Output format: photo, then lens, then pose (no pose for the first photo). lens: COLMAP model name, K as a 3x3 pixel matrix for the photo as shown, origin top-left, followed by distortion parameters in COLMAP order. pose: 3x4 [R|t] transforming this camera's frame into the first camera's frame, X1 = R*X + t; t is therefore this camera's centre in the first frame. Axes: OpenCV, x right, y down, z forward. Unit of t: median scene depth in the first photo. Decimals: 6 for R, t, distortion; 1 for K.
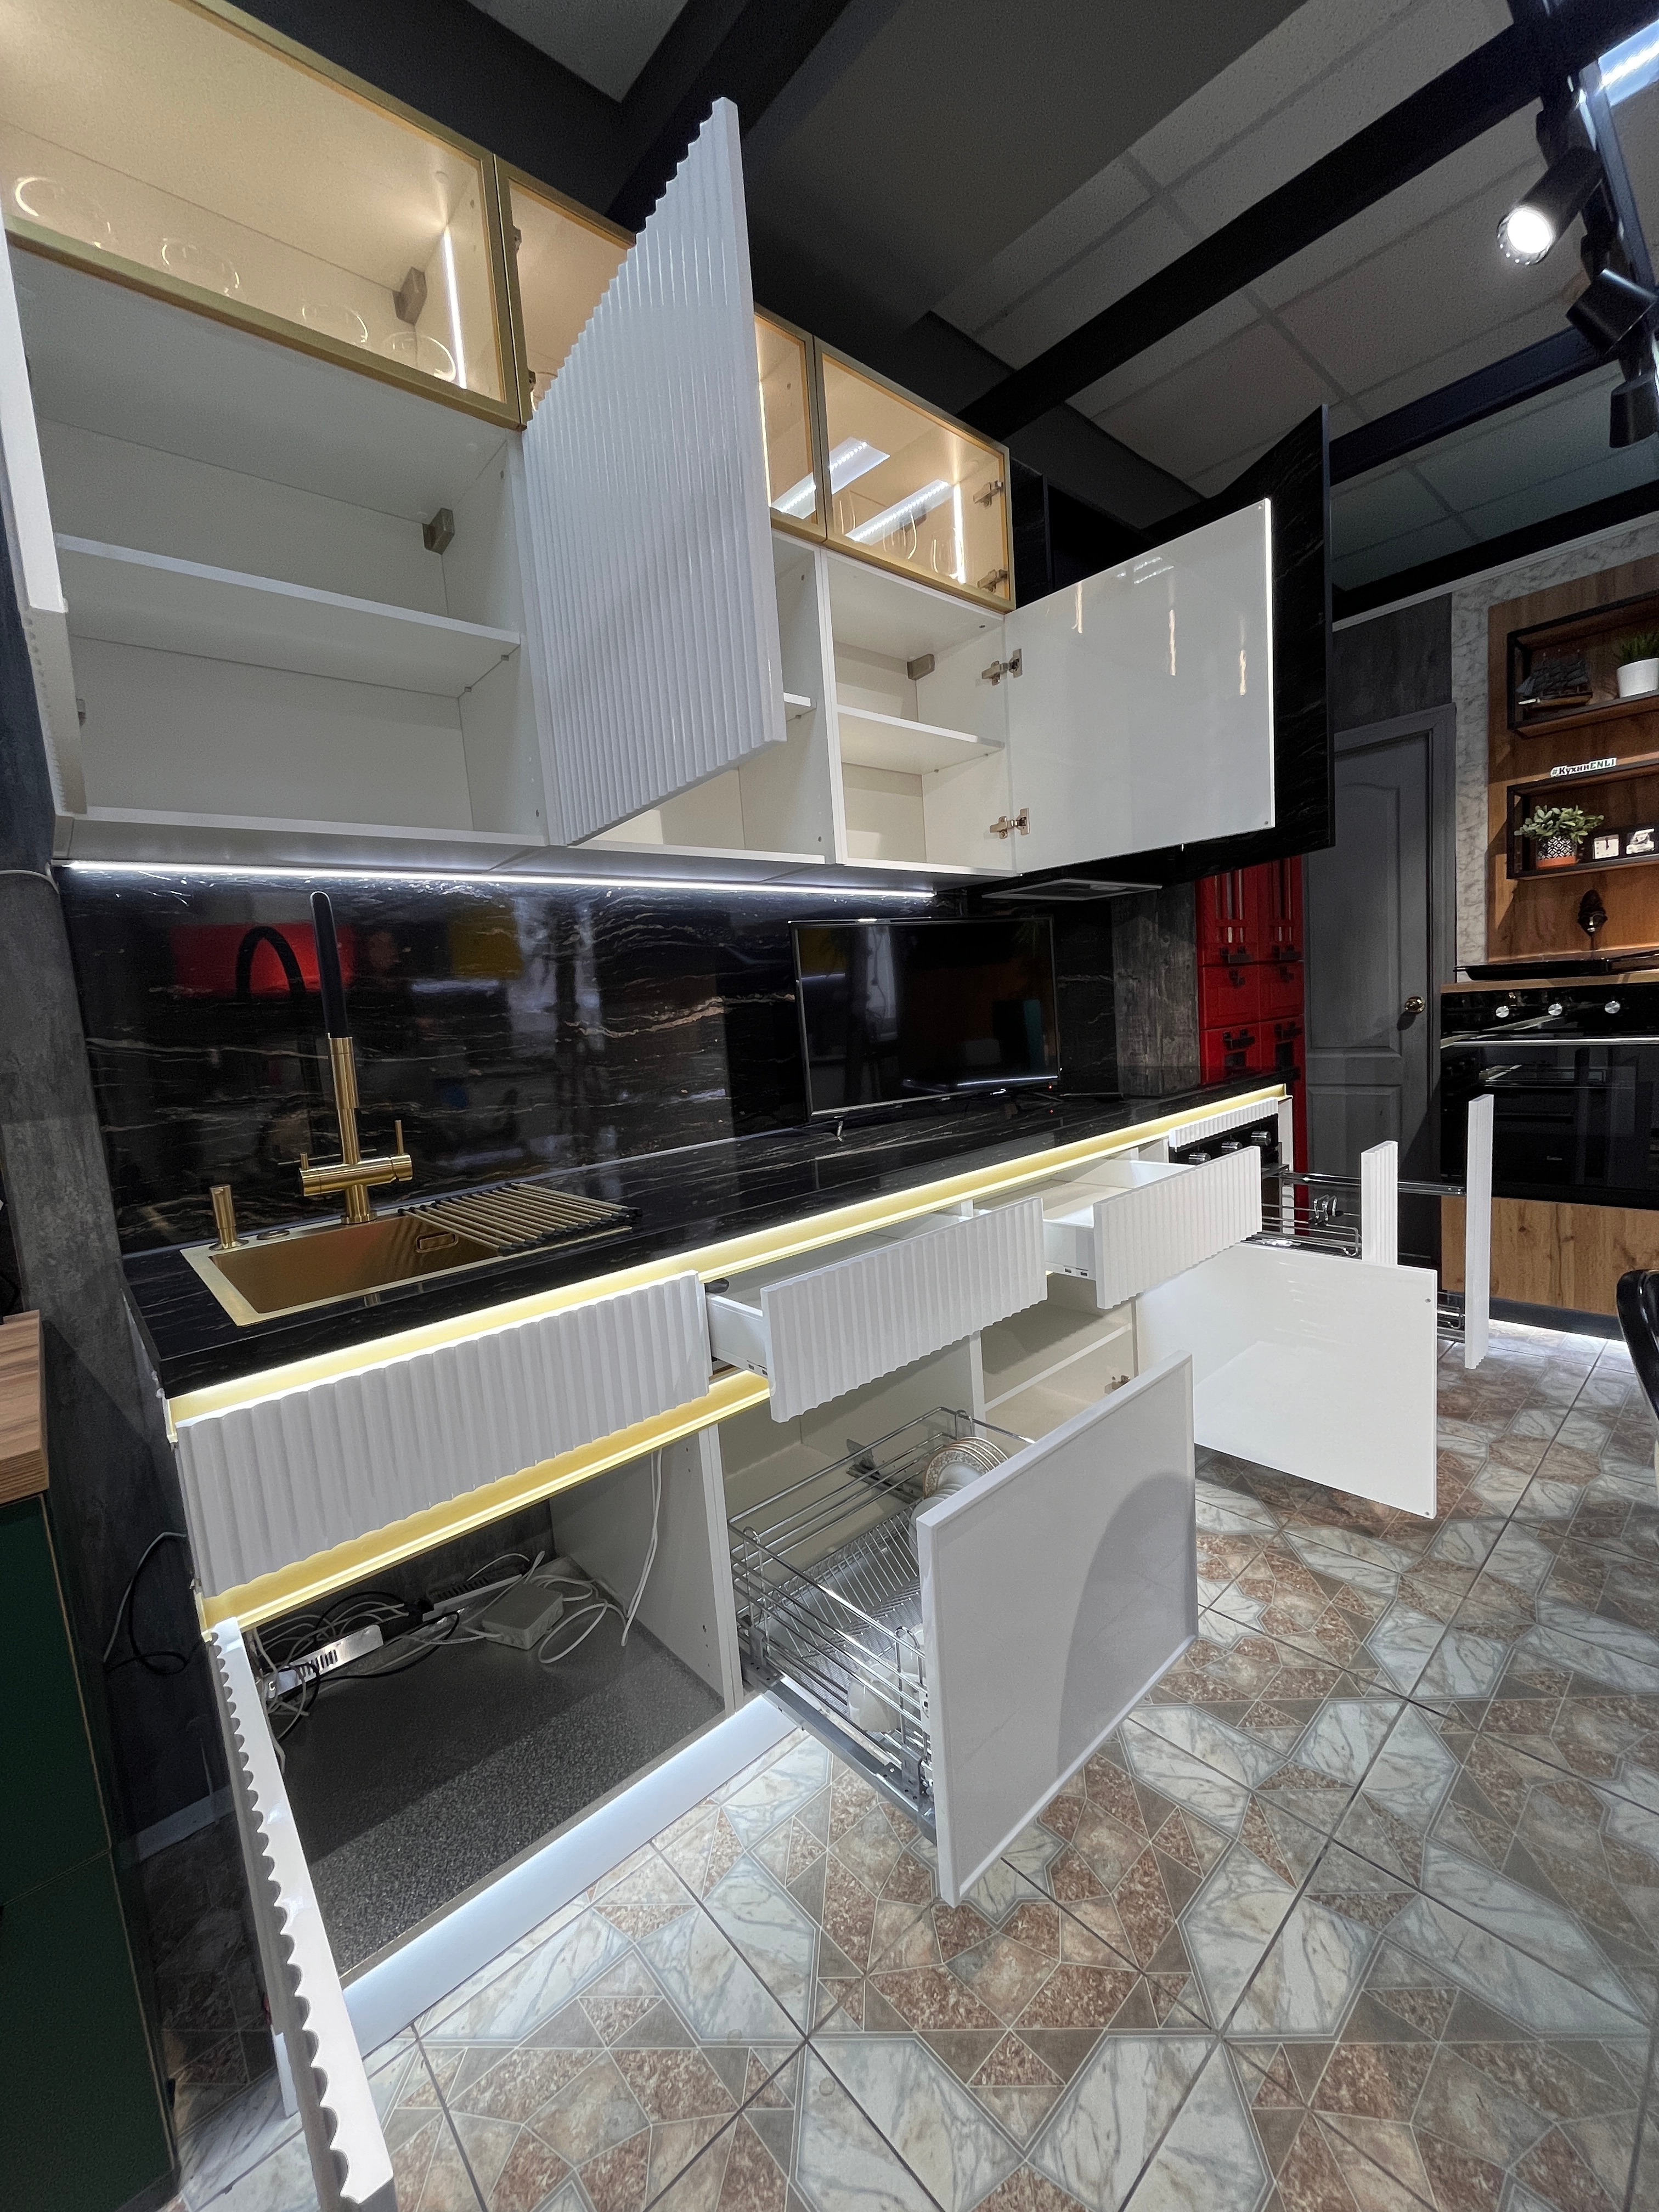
lens RADIAL K [[894.8, 0, 835.5], [0, 894.8, 1111.0], [0, 0, 1]] dist [-0.005797, 0.000700]
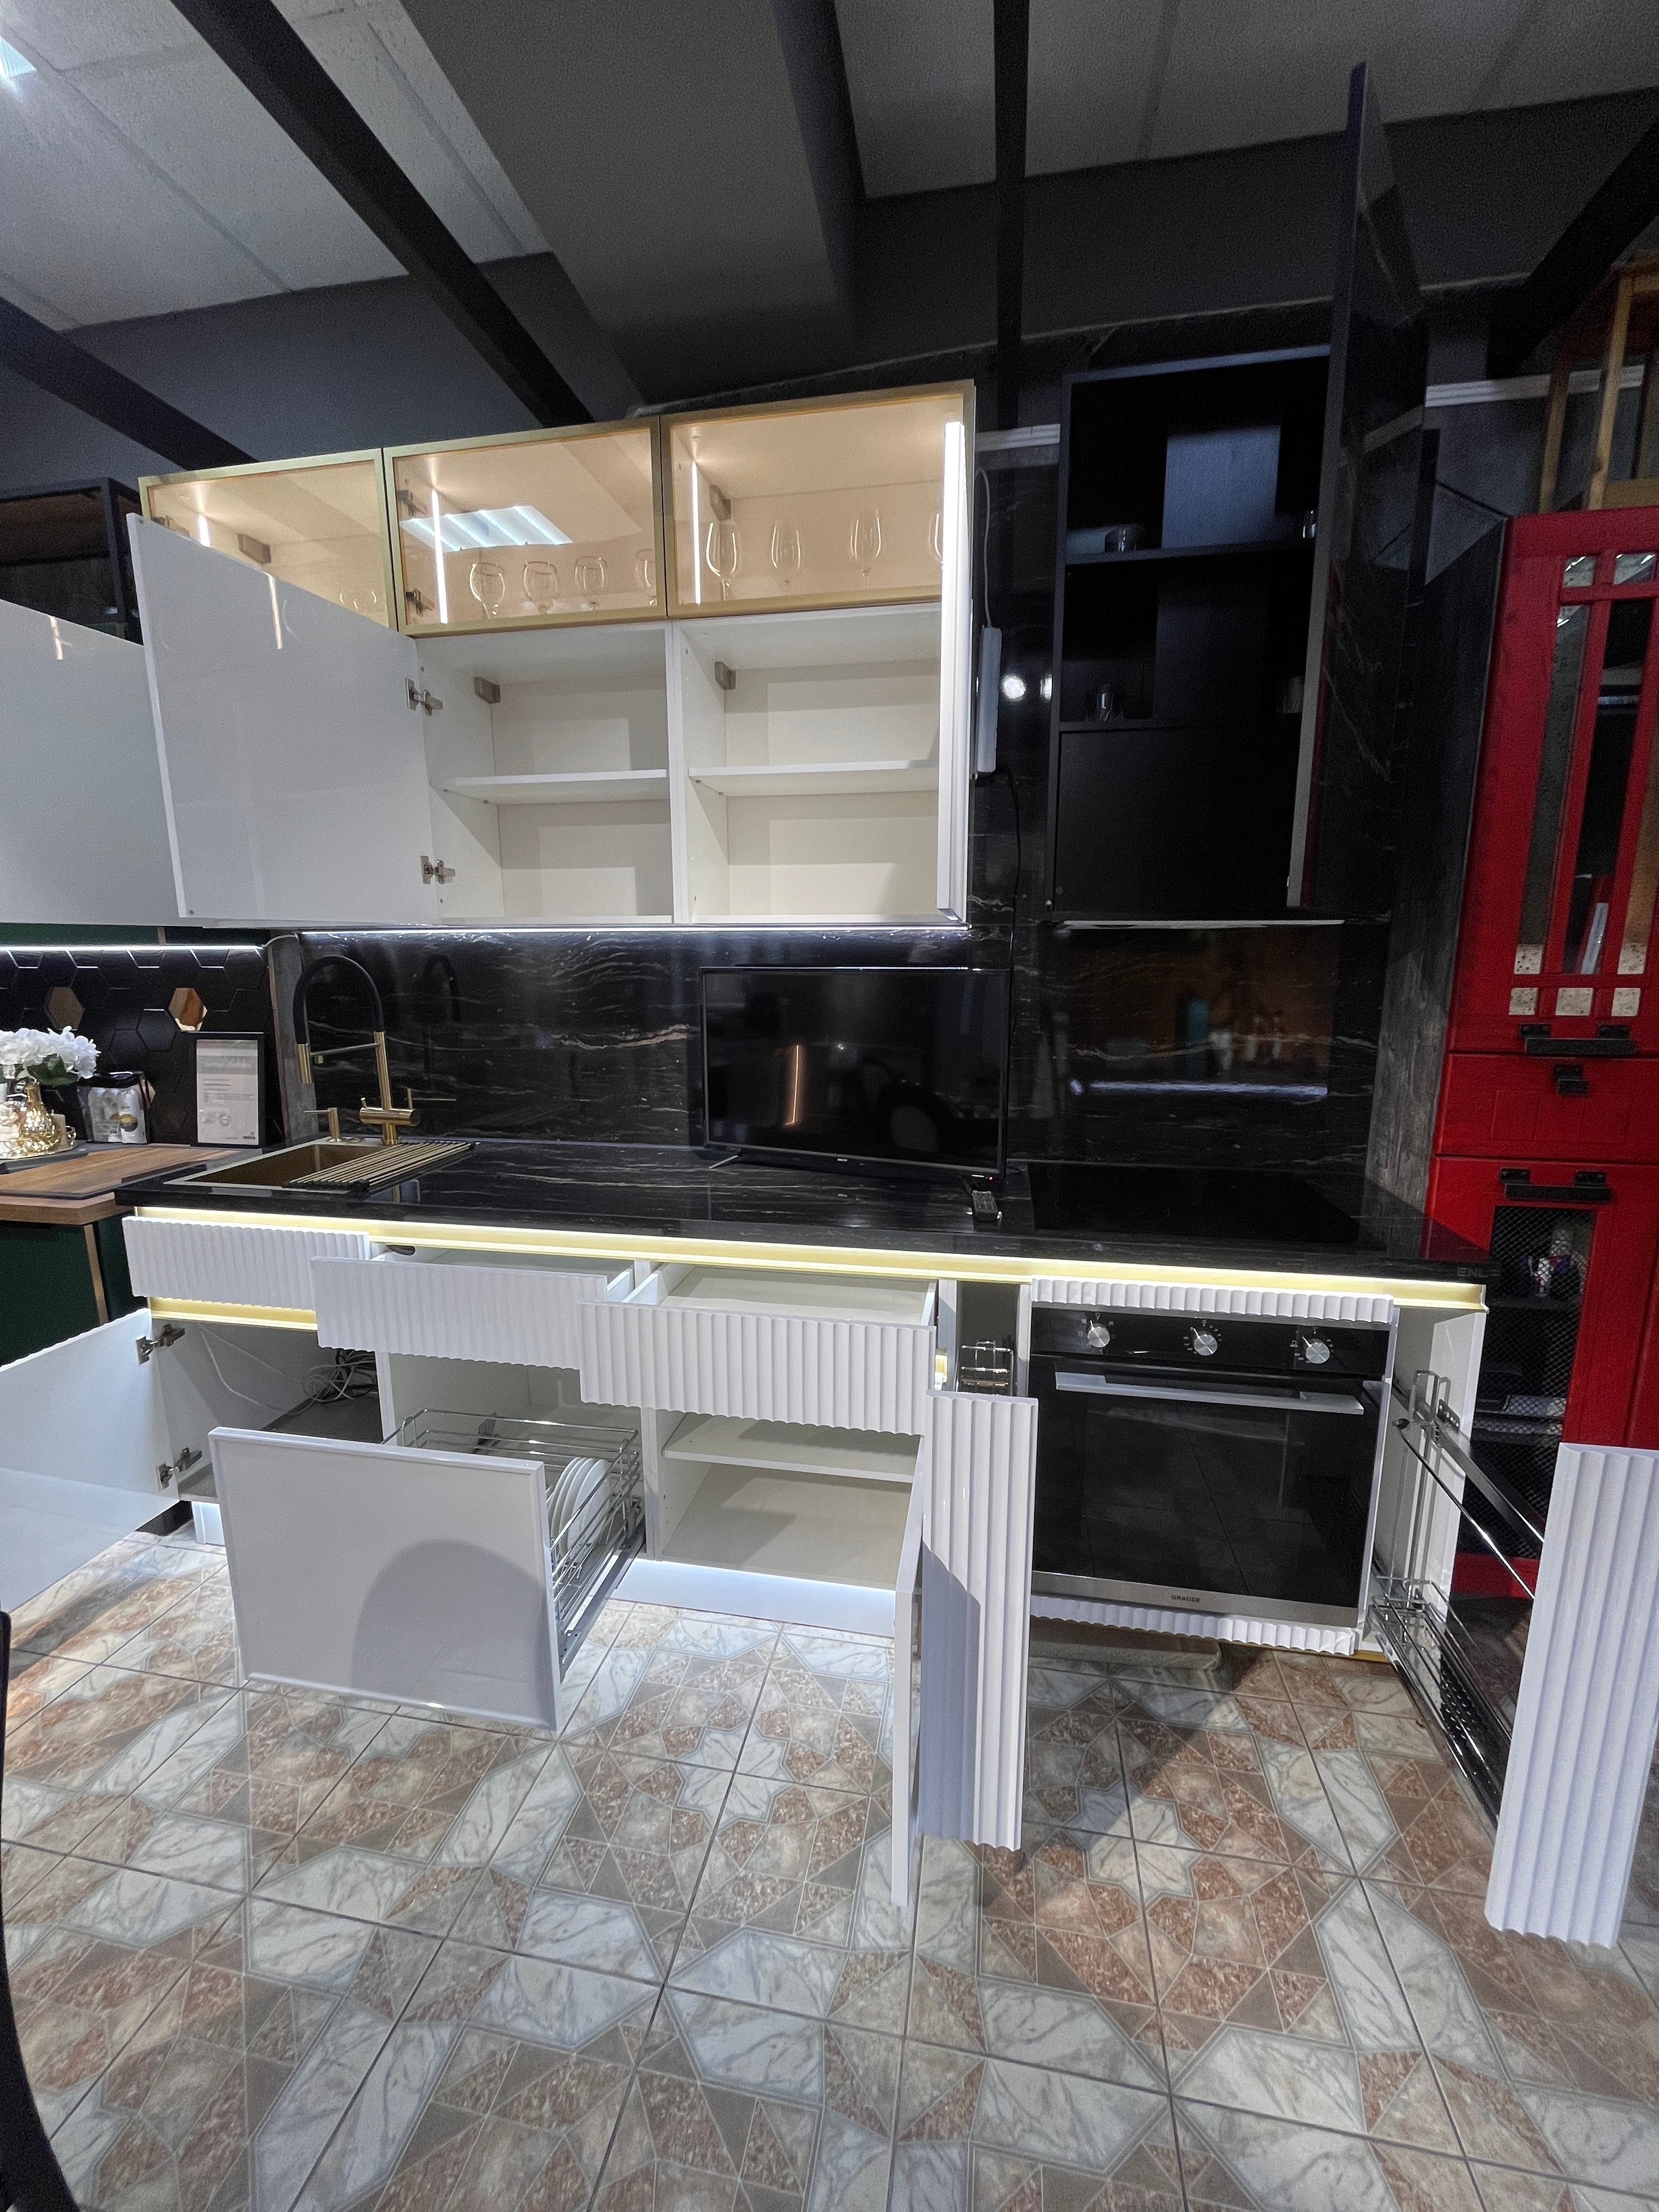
lens RADIAL K [[894.8, 0, 834.5], [0, 894.8, 1110.3], [0, 0, 1]] dist [-0.005797, 0.000700]
pose [[0.606487, 0.214871, -0.765509, 1.276059], [-0.137340, 0.976630, 0.165321, -0.338578], [0.783142, 0.004870, 0.621824, 0.623906]]
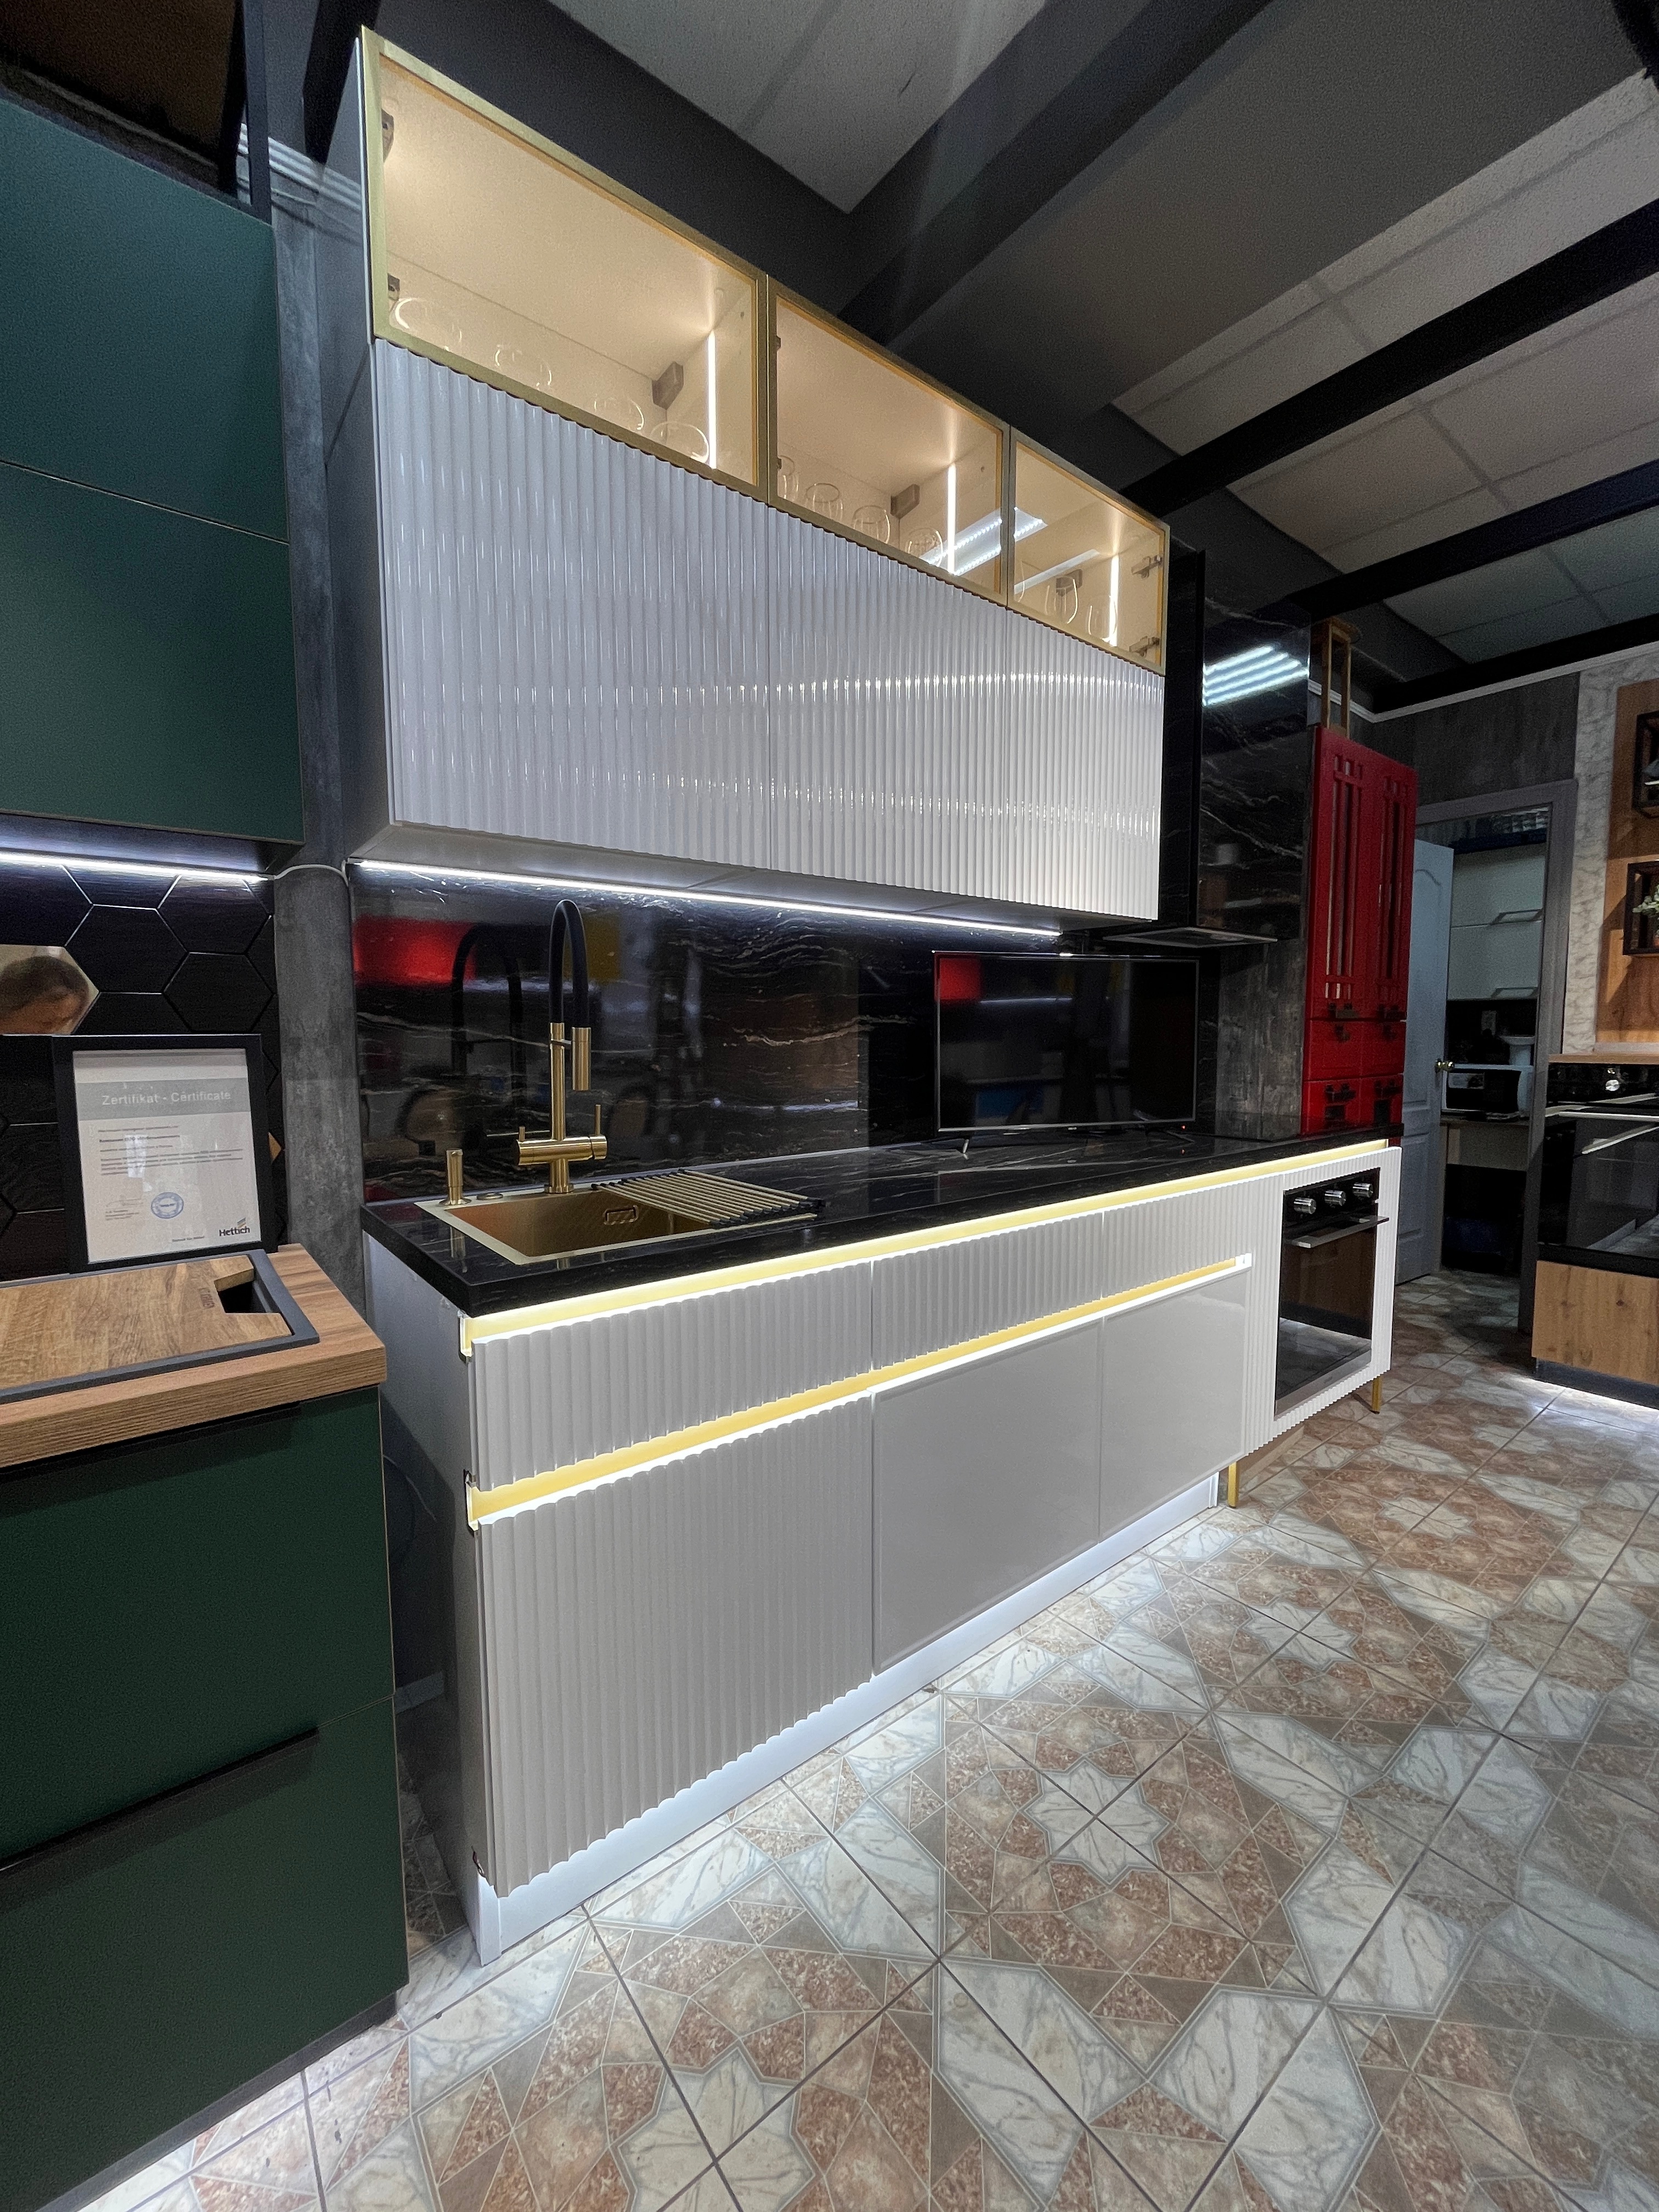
lens RADIAL K [[894.8, 0, 835.4], [0, 894.8, 1110.5], [0, 0, 1]] dist [-0.005797, 0.000700]
pose [[0.995387, 0.077232, -0.056915, -0.134872], [-0.078752, 0.996582, -0.024950, 0.023118], [0.054794, 0.029317, 0.998067, -0.106811]]
